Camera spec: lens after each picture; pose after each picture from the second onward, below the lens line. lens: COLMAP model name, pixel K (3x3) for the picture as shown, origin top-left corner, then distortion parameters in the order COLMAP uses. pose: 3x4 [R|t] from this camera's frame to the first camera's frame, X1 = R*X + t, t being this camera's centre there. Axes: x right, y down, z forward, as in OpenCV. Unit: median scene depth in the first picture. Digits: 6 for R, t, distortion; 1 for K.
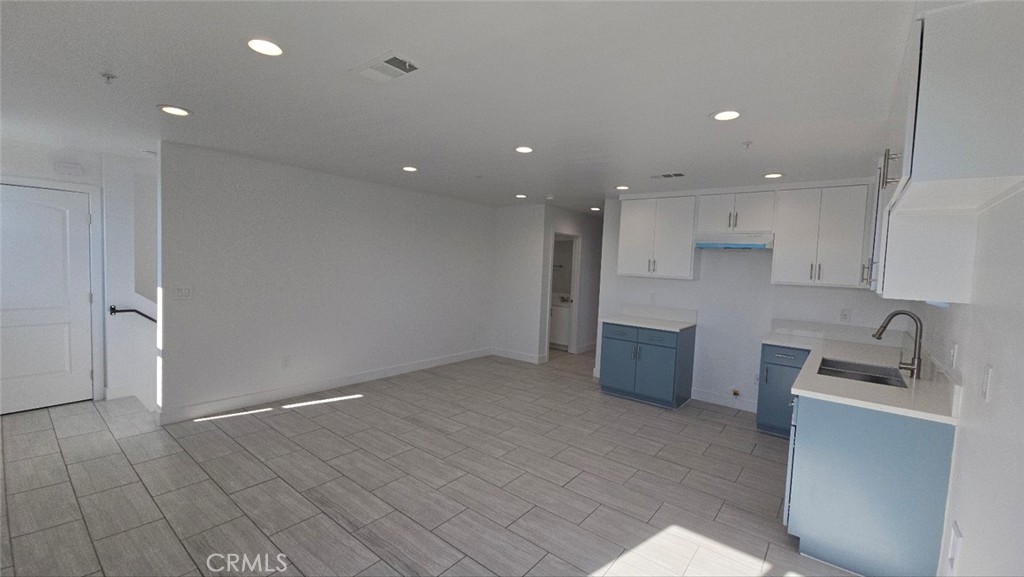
lens RADIAL K [[416.7, 0, 520.1], [0, 416.7, 286.7], [0, 0, 1]] dist [0.000884, -0.000495]
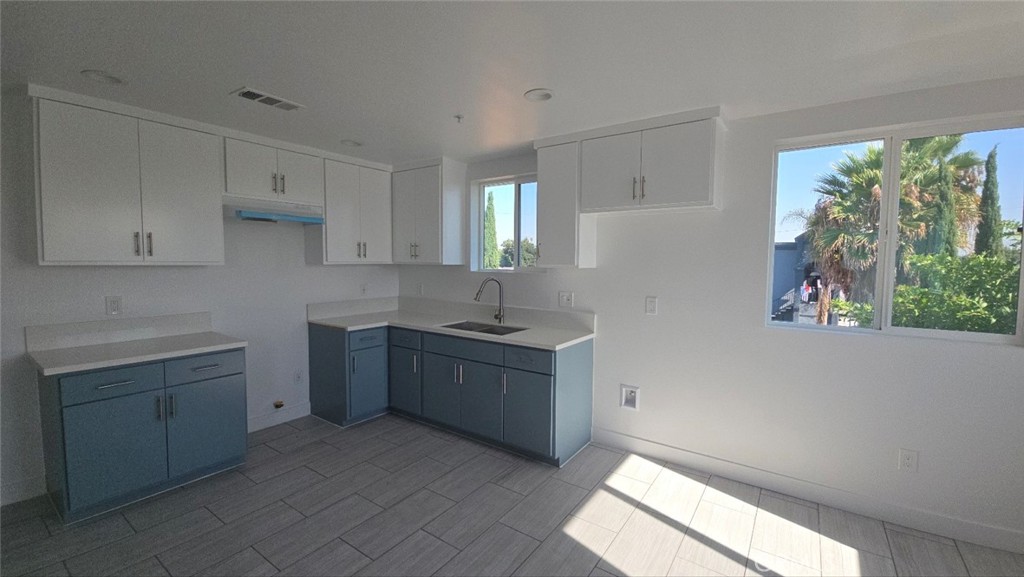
lens RADIAL K [[416.7, 0, 520.1], [0, 416.7, 286.7], [0, 0, 1]] dist [0.000884, -0.000495]
pose [[-0.066011, -0.108405, 0.991913, -0.309403], [0.040280, 0.992981, 0.111202, -0.042307], [-0.997006, 0.047295, -0.061181, 0.653073]]
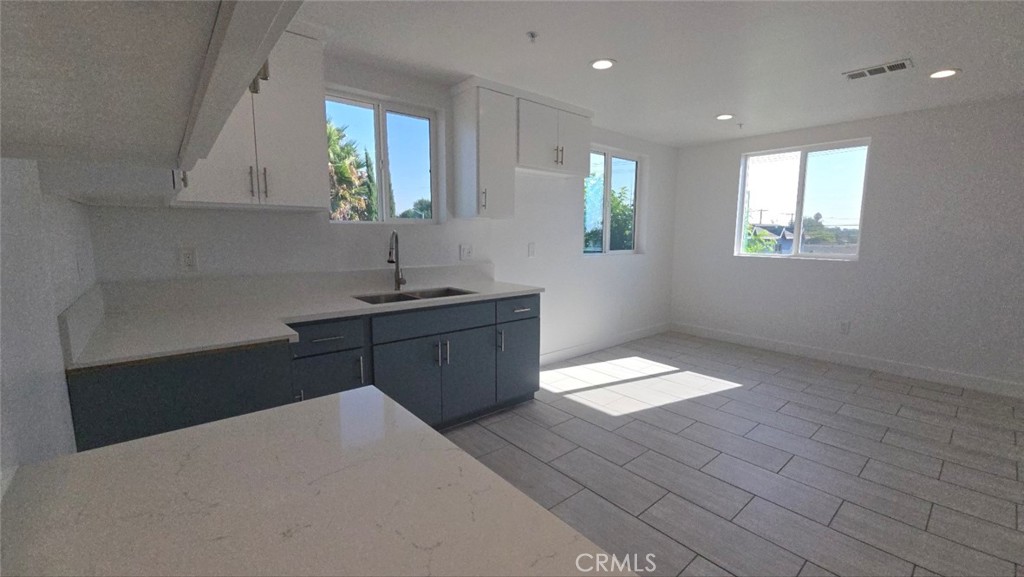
lens RADIAL K [[416.7, 0, 520.1], [0, 416.7, 286.7], [0, 0, 1]] dist [0.000884, -0.000495]
pose [[-0.981262, -0.073614, 0.178063, 0.271162], [-0.040064, 0.981894, 0.185149, -0.007809], [-0.188468, 0.174545, -0.966444, 1.304837]]
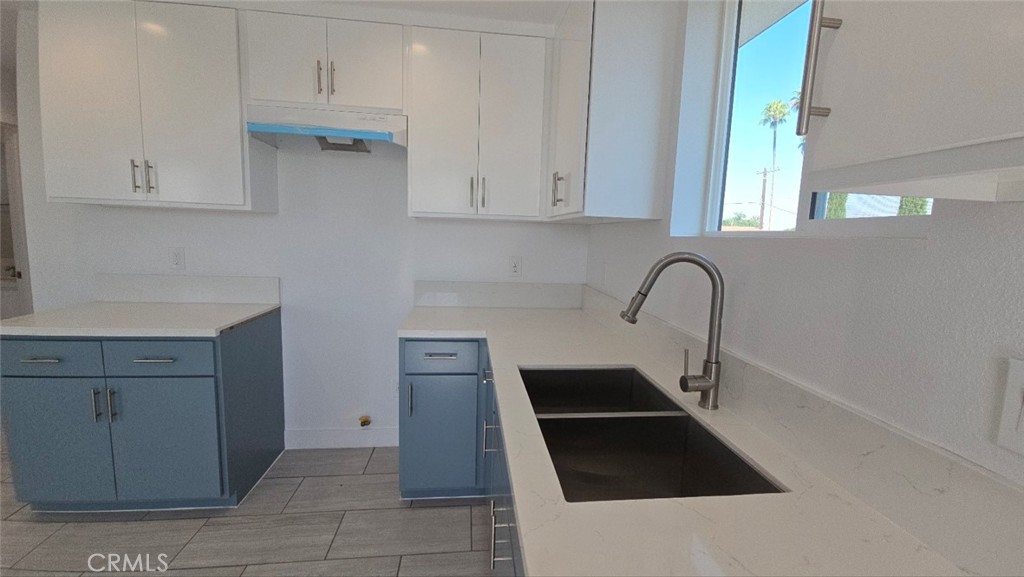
lens RADIAL K [[416.7, 0, 520.1], [0, 416.7, 286.7], [0, 0, 1]] dist [0.000884, -0.000495]
pose [[0.702914, -0.107638, 0.703083, 0.331091], [0.033353, 0.992384, 0.118583, 0.023064], [-0.710492, -0.059904, 0.701151, 0.540345]]
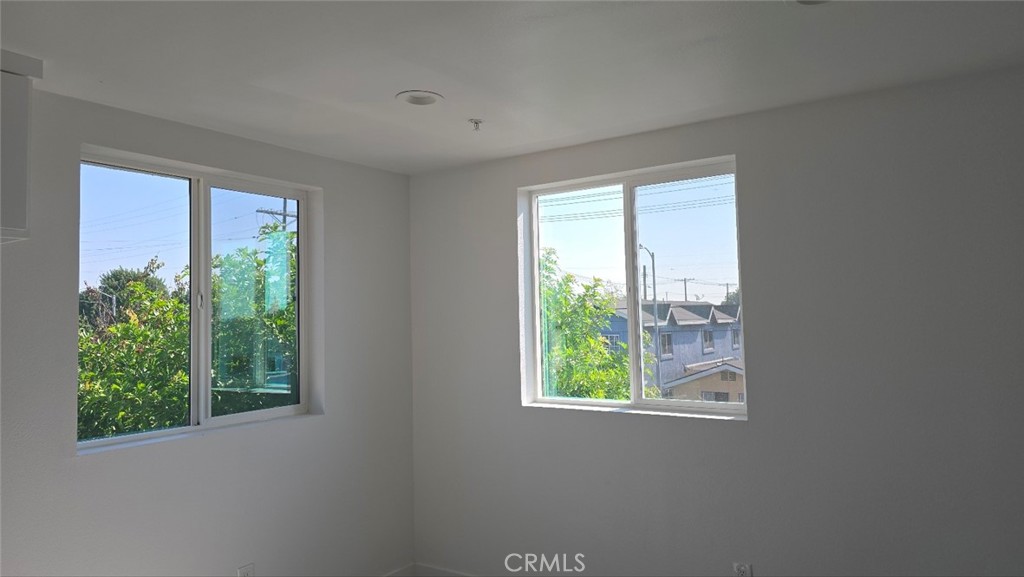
lens RADIAL K [[687.9, 0, 512.0], [0, 687.9, 288.5], [0, 0, 1]] dist [0.019777, -0.000961]
pose [[-0.996883, -0.022770, -0.075532, -0.032745], [-0.023151, 0.999723, 0.004171, -0.054594], [0.075416, 0.005907, -0.997135, 0.892123]]
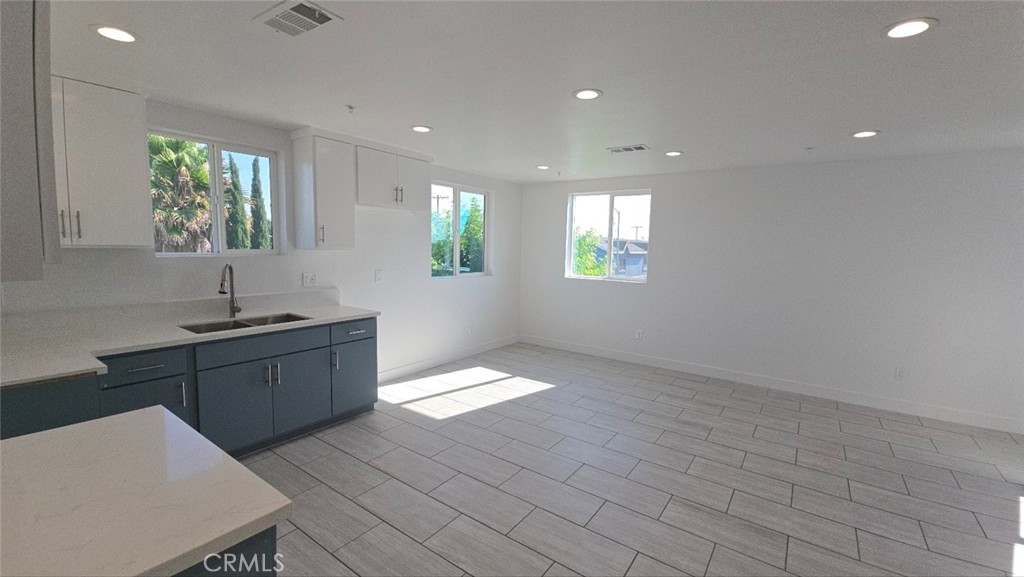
lens RADIAL K [[416.7, 0, 520.1], [0, 416.7, 286.7], [0, 0, 1]] dist [0.000884, -0.000495]
pose [[-0.996315, -0.061251, -0.060041, 0.125399], [-0.069516, 0.986697, 0.146959, -0.067489], [0.050241, 0.150591, -0.987319, 1.431714]]
